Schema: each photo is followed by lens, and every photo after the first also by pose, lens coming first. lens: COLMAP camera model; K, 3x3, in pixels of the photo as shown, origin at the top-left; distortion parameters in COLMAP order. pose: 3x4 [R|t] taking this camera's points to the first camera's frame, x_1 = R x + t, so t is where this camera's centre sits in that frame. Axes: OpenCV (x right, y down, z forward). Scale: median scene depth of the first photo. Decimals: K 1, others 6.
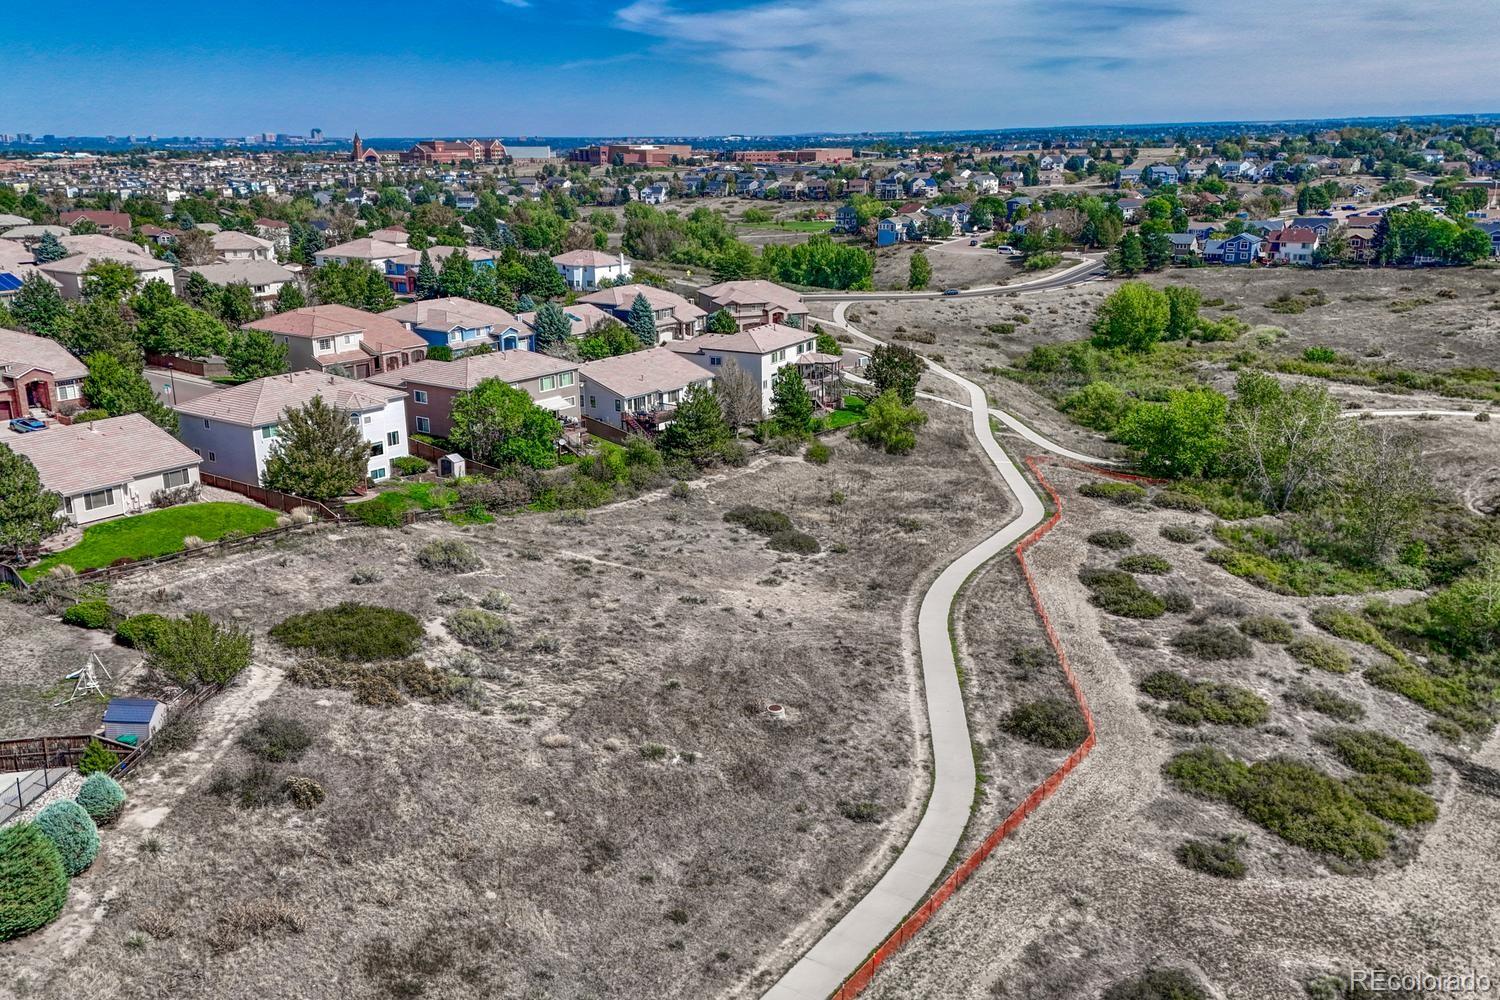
lens RADIAL K [[1364.3, 0, 750.0], [0, 1364.3, 500.0], [0, 0, 1]] dist [0.187069, -0.301697]
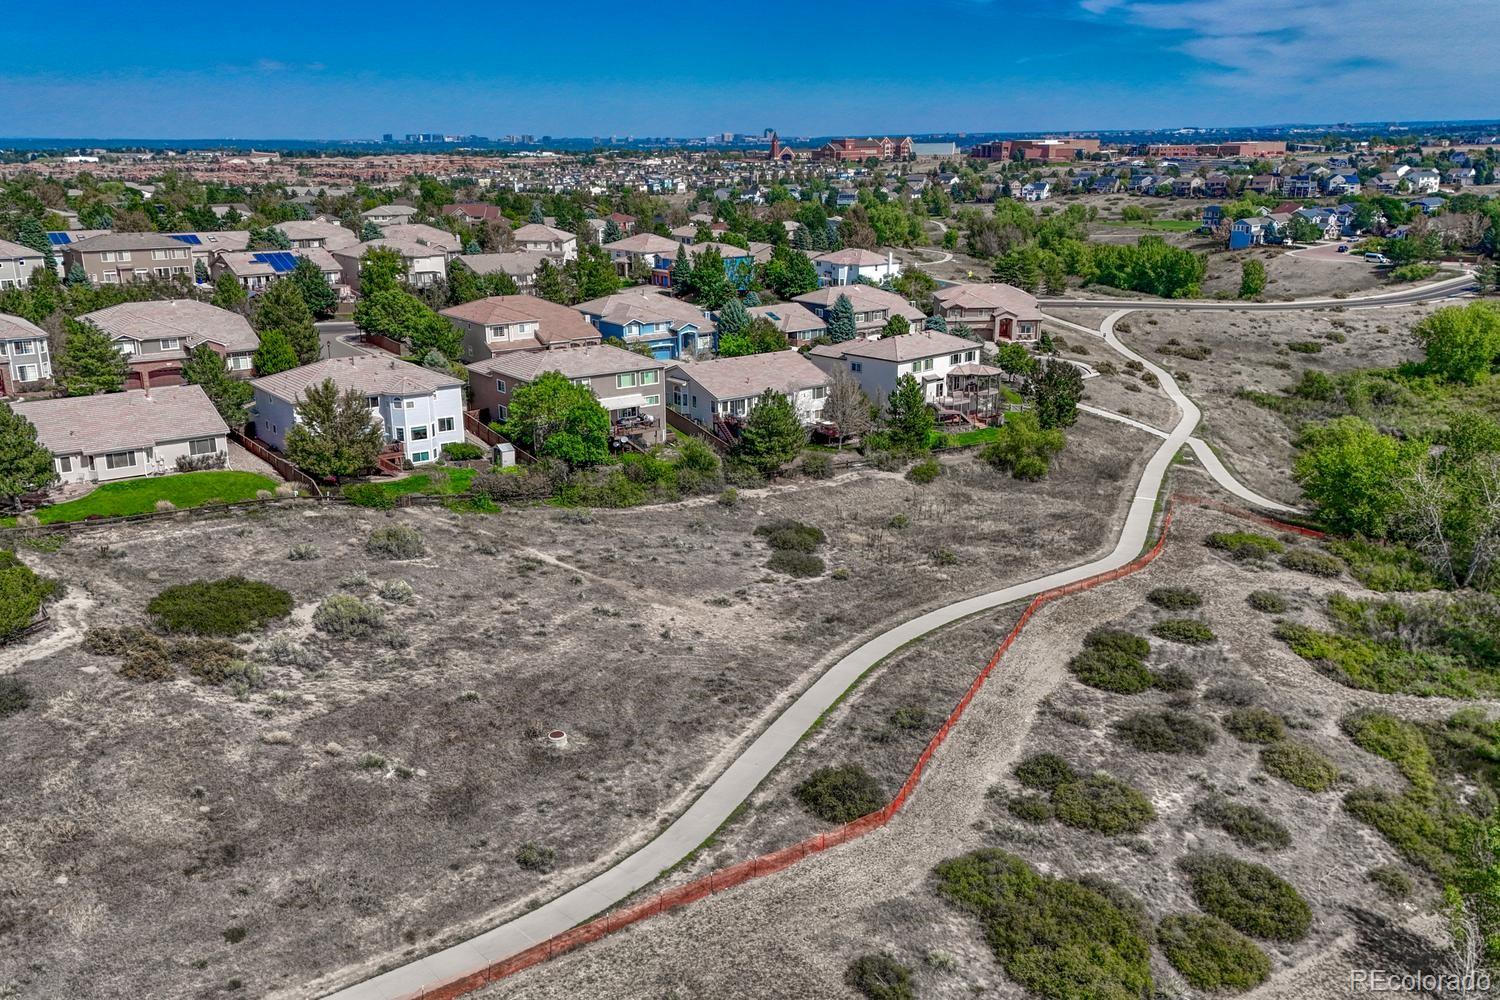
lens RADIAL K [[1364.3, 0, 750.0], [0, 1364.3, 500.0], [0, 0, 1]] dist [0.187069, -0.301697]
pose [[0.942385, 0.087311, -0.322935, 0.157450], [-0.086493, 0.996109, 0.016911, -0.013338], [0.323155, 0.011995, 0.946270, 0.050894]]
